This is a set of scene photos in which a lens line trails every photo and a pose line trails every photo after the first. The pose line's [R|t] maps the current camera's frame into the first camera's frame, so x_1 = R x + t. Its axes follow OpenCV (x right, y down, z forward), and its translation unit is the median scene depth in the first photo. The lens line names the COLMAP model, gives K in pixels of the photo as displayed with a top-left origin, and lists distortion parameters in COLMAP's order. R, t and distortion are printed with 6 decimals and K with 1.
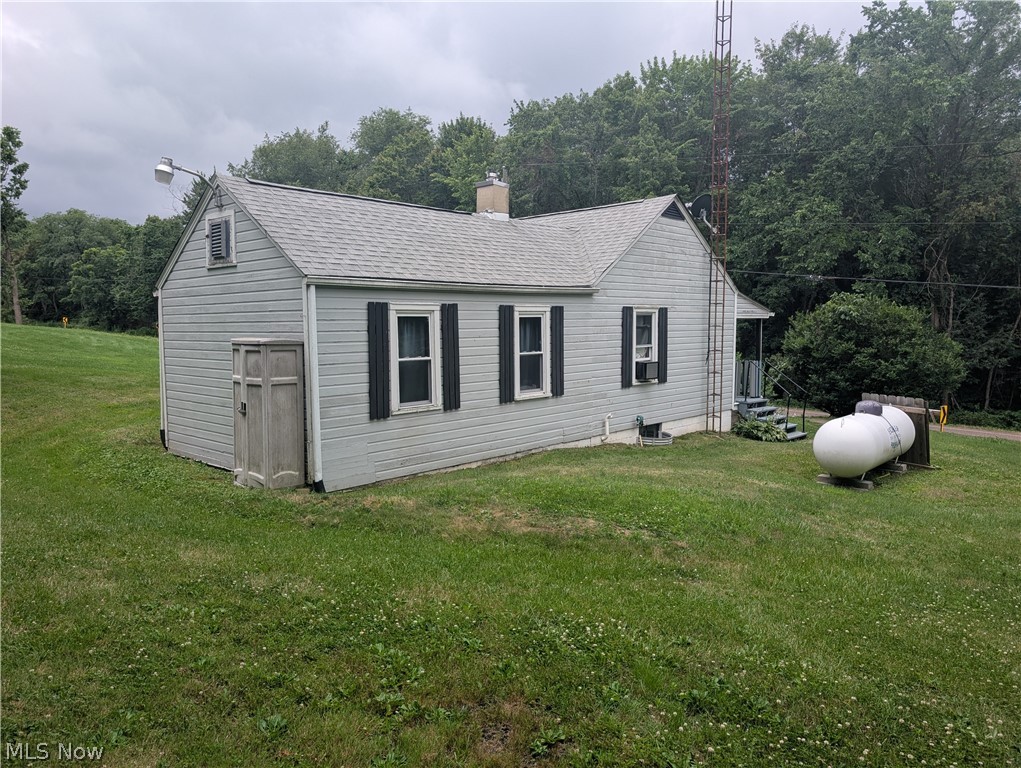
lens RADIAL K [[731.2, 0, 510.3], [0, 731.2, 383.8], [0, 0, 1]] dist [0.020310, -0.003365]
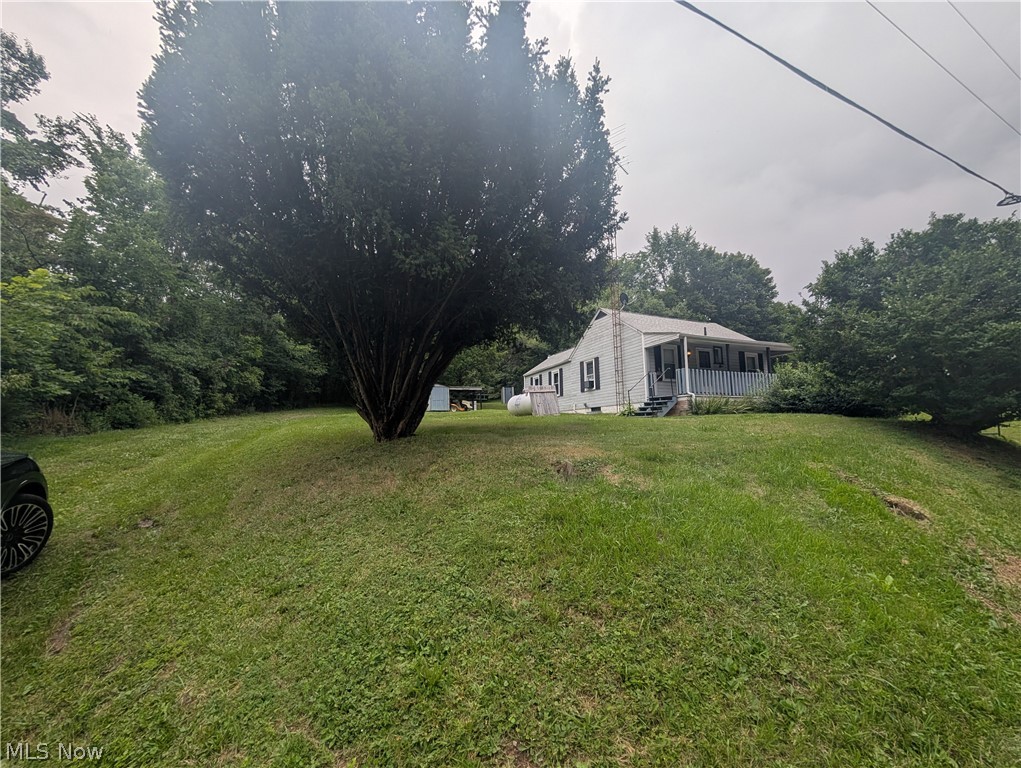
lens RADIAL K [[390.1, 0, 515.0], [0, 390.1, 388.1], [0, 0, 1]] dist [-0.004301, -0.000562]
pose [[-0.395884, -0.092514, -0.913628, 1.507920], [-0.062860, 0.995309, -0.073547, 0.106277], [0.916147, 0.028315, -0.399842, 1.321873]]
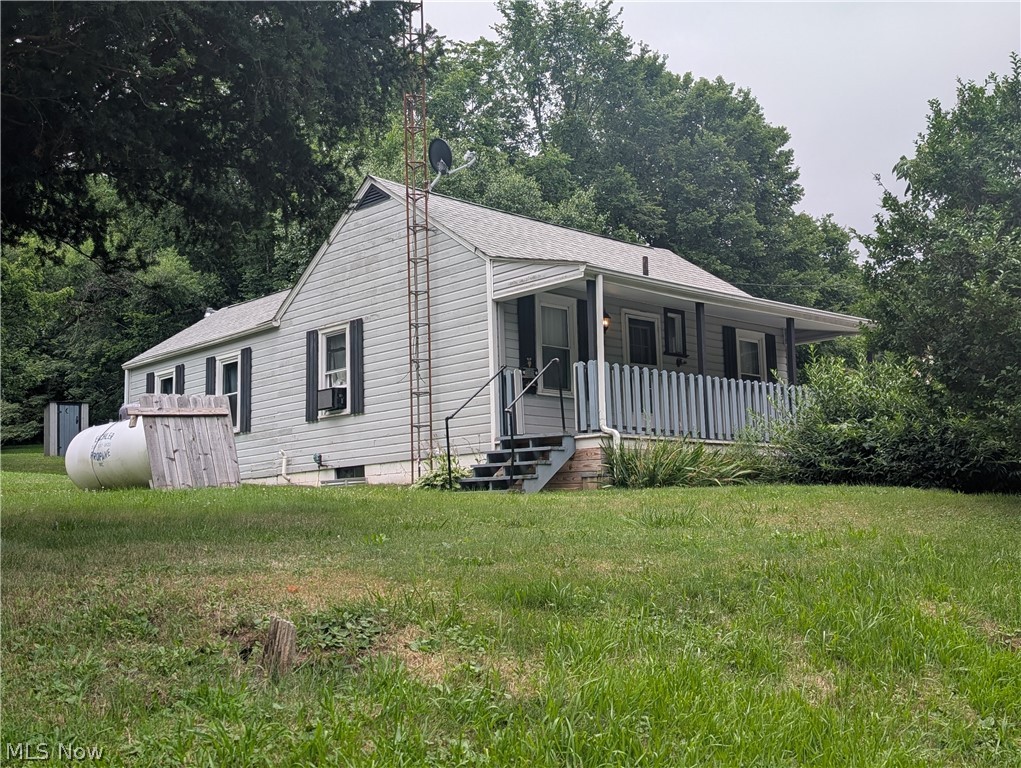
lens RADIAL K [[1130.3, 0, 526.8], [0, 1130.3, 396.9], [0, 0, 1]] dist [0.048670, 0.000000]
pose [[-0.041316, -0.117128, -0.992257, 1.477780], [-0.060937, 0.991552, -0.114508, 0.113465], [0.997286, 0.055734, -0.048105, 1.307974]]
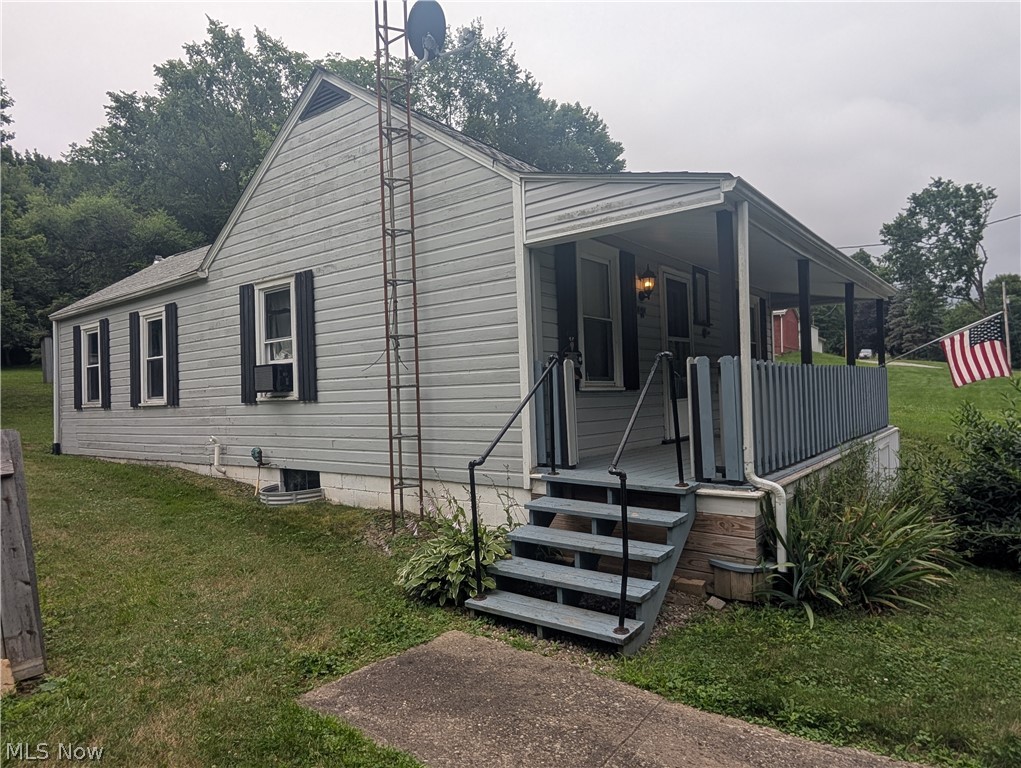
lens RADIAL K [[646.2, 0, 510.1], [0, 646.2, 392.9], [0, 0, 1]] dist [-0.006547, 0.003090]
pose [[0.096152, -0.003385, -0.995361, 0.769894], [-0.057869, 0.998284, -0.008985, -0.013584], [0.993683, 0.058465, 0.095791, 1.172314]]
